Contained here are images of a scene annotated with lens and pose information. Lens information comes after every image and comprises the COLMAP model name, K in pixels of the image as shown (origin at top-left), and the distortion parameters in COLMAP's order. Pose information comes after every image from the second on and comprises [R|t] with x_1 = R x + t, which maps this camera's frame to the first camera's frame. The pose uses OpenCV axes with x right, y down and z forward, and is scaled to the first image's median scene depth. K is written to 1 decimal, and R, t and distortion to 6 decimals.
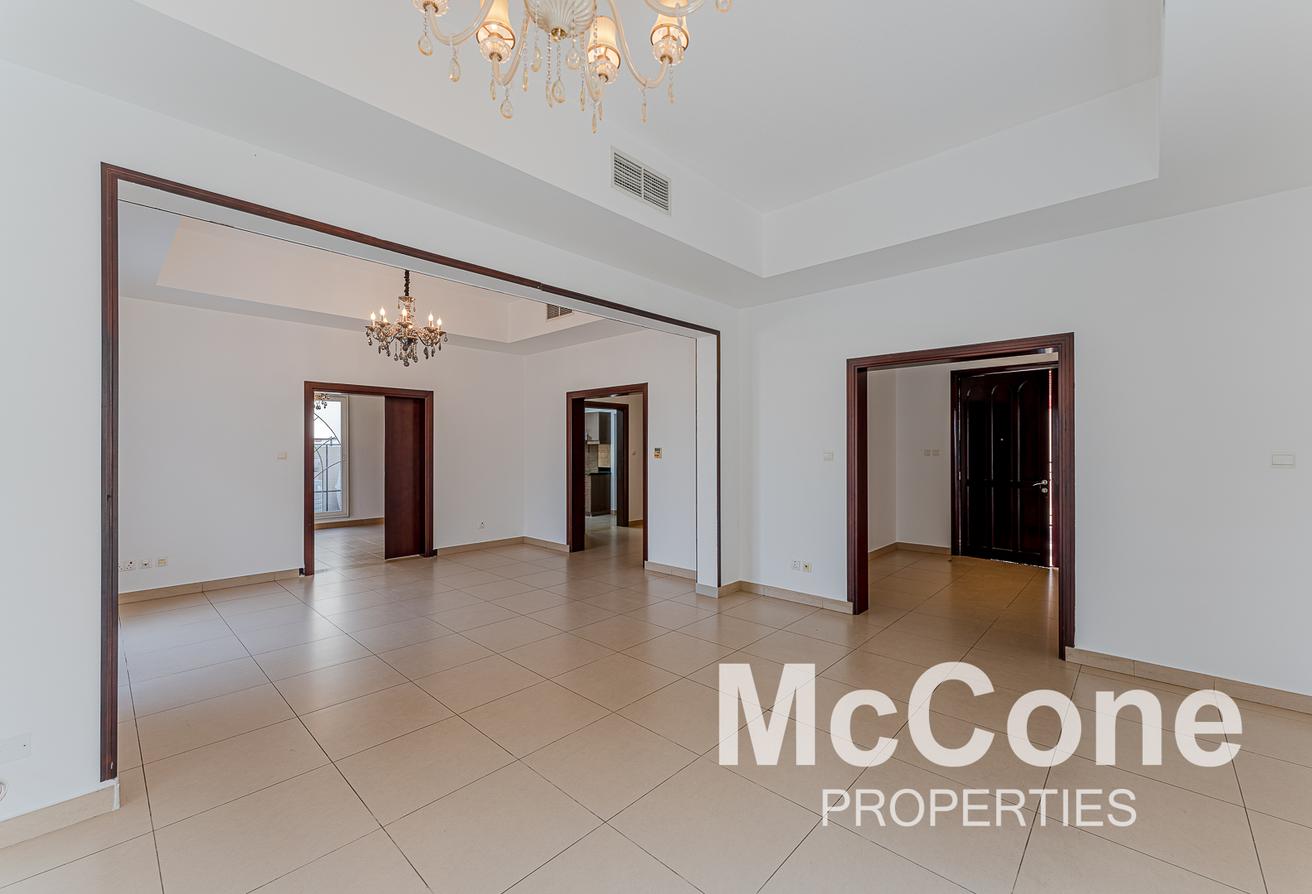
lens RADIAL K [[532.3, 0, 652.8], [0, 532.3, 450.6], [0, 0, 1]] dist [-0.000036, -0.000871]
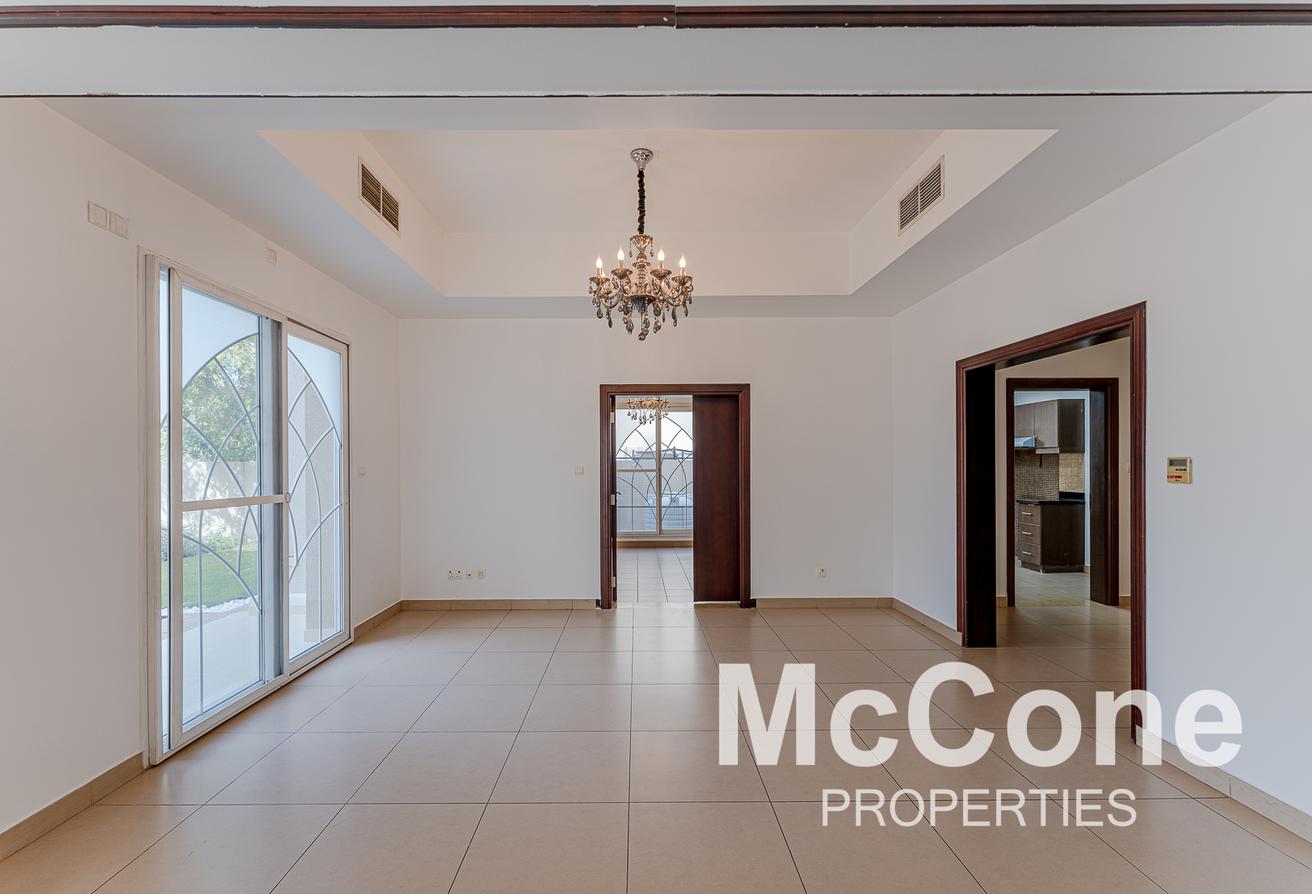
lens RADIAL K [[532.3, 0, 644.4], [0, 532.3, 465.6], [0, 0, 1]] dist [-0.000036, -0.000871]
pose [[0.687474, 0.001602, -0.726208, 0.021144], [0.000783, 0.999995, 0.002947, -0.000628], [0.726209, -0.002595, 0.687469, 0.383653]]
